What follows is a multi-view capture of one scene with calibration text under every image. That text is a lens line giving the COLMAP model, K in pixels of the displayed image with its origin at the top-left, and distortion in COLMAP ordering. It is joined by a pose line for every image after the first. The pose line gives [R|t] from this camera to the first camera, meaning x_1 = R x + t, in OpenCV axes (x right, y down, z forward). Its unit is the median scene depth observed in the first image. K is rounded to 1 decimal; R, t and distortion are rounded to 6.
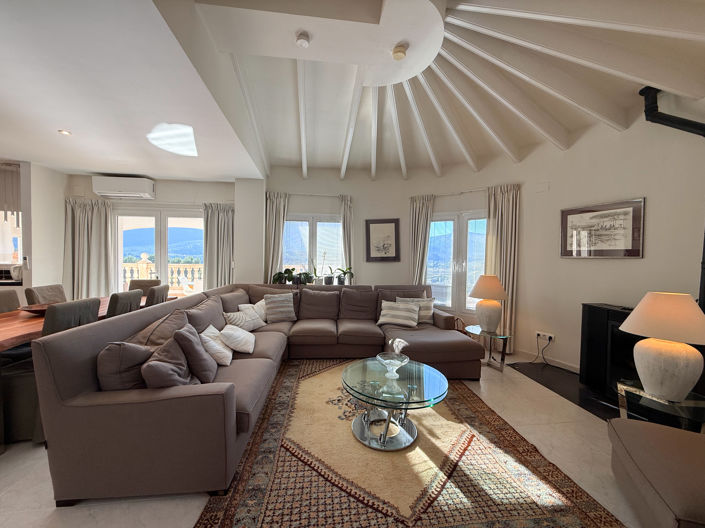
lens RADIAL K [[281.5, 0, 351.1], [0, 281.5, 263.1], [0, 0, 1]] dist [0.001713, 0.000183]
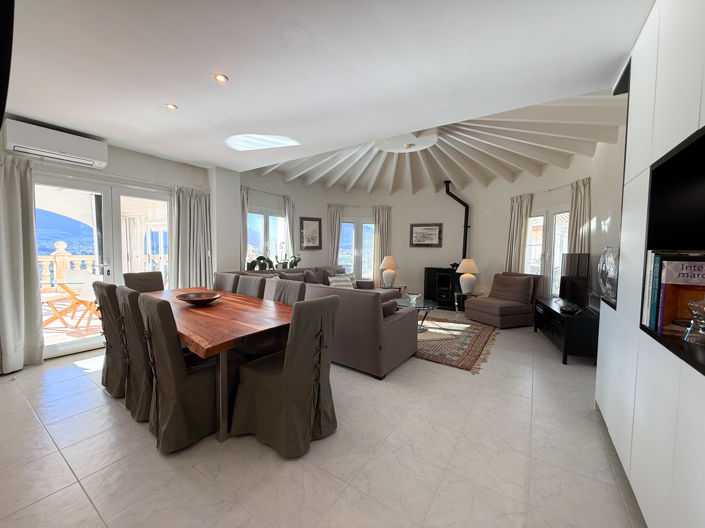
lens RADIAL K [[281.5, 0, 351.1], [0, 281.5, 263.1], [0, 0, 1]] dist [0.001713, 0.000183]
pose [[0.653002, -0.040287, 0.756284, -0.987039], [0.011790, 0.999004, 0.043037, 0.003822], [-0.757264, -0.019187, 0.652827, -0.016855]]
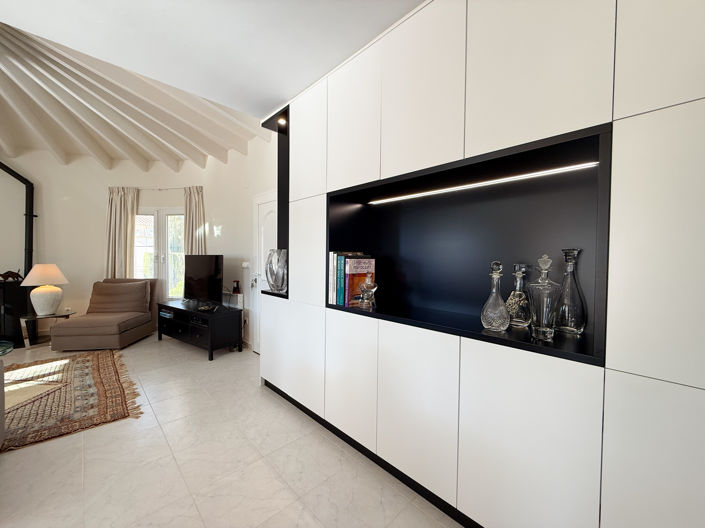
lens RADIAL K [[281.5, 0, 351.1], [0, 281.5, 263.1], [0, 0, 1]] dist [0.001713, 0.000183]
pose [[-0.592366, -0.035908, 0.804869, -0.905132], [-0.000516, 0.999023, 0.044190, 0.005240], [-0.805669, 0.025762, -0.591805, 0.206462]]
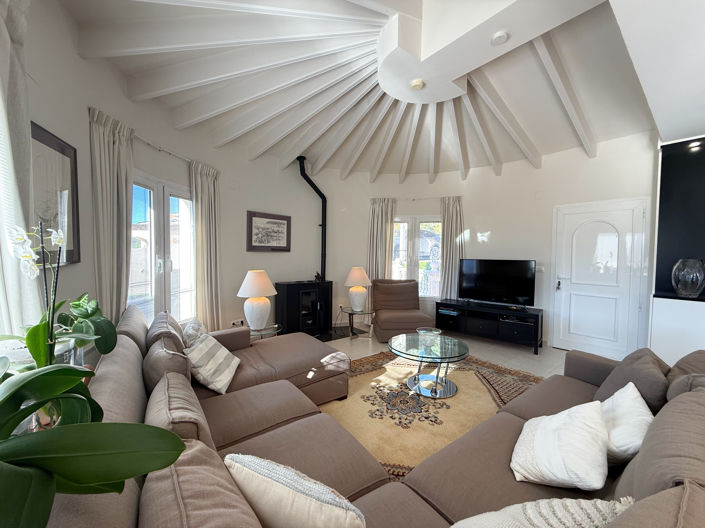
lens RADIAL K [[283.5, 0, 352.5], [0, 283.5, 264.0], [0, 0, 1]] dist [-0.000012, -0.000001]
pose [[-0.513592, -0.048905, 0.856640, -0.447389], [0.004091, 0.998223, 0.059441, -0.032383], [-0.858025, 0.034033, -0.512480, 1.110161]]
